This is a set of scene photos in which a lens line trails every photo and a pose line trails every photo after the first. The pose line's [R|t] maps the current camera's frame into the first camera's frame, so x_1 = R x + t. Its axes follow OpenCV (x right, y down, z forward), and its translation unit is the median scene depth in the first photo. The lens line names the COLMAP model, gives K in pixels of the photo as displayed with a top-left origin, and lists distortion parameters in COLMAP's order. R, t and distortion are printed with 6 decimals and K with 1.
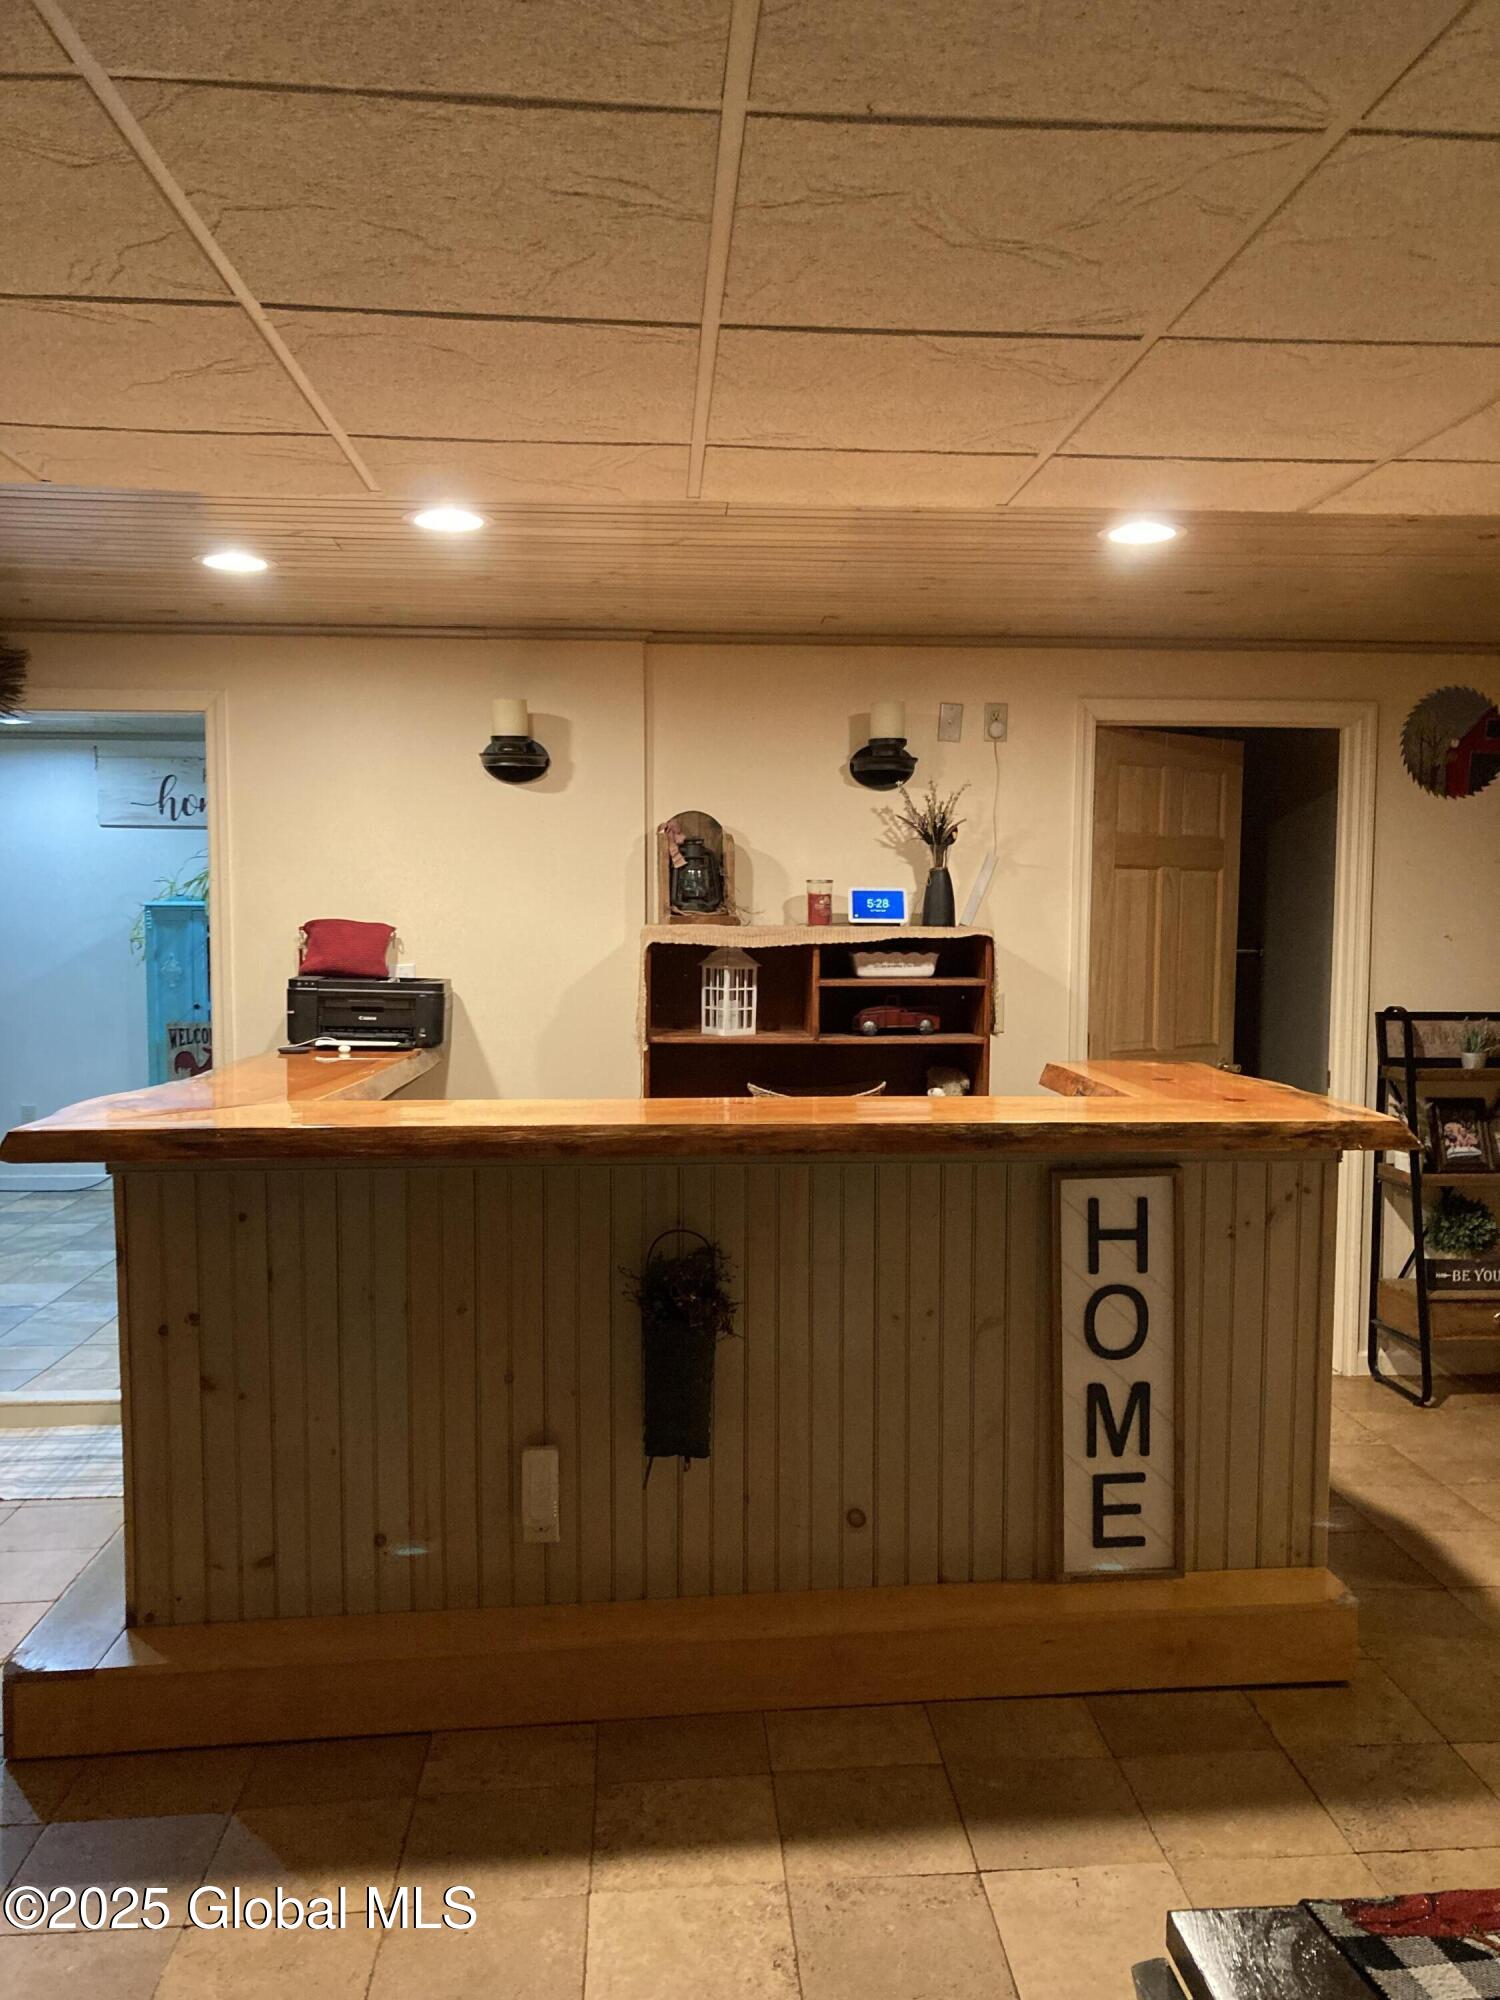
lens RADIAL K [[1630.5, 0, 756.3], [0, 1630.5, 983.0], [0, 0, 1]] dist [0.009591, -0.064067]
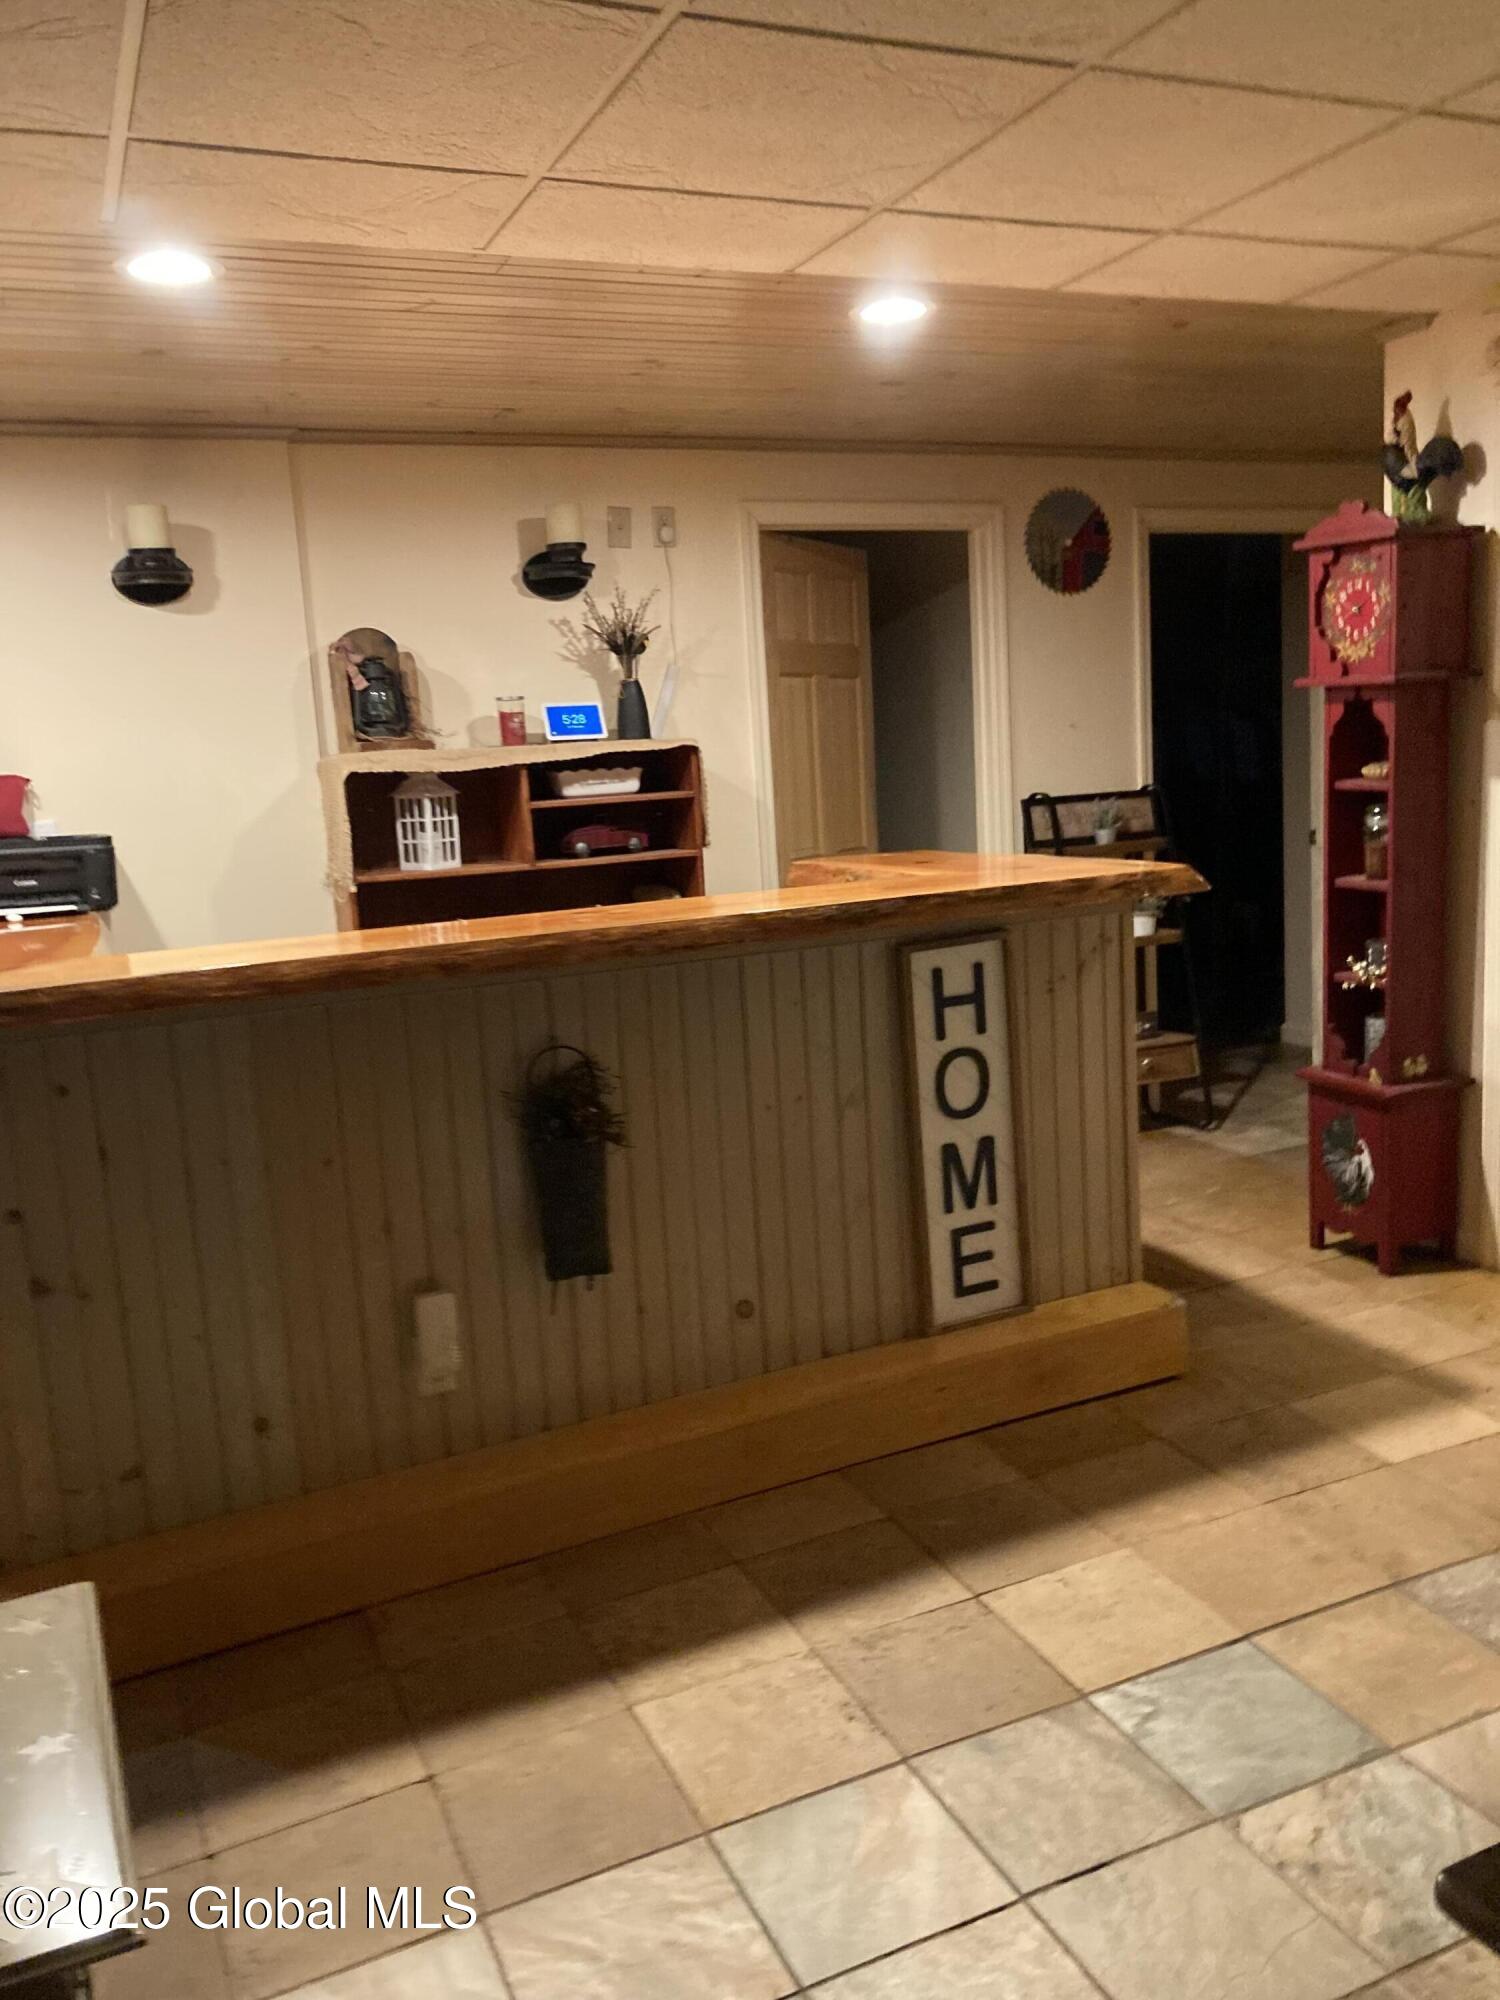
lens RADIAL K [[1630.5, 0, 761.4], [0, 1630.5, 1009.2], [0, 0, 1]] dist [0.009591, -0.064067]
pose [[0.933008, -0.114179, 0.341262, -0.248532], [0.080979, 0.990622, 0.110046, 0.034807], [-0.350627, -0.075039, 0.933504, 0.072740]]
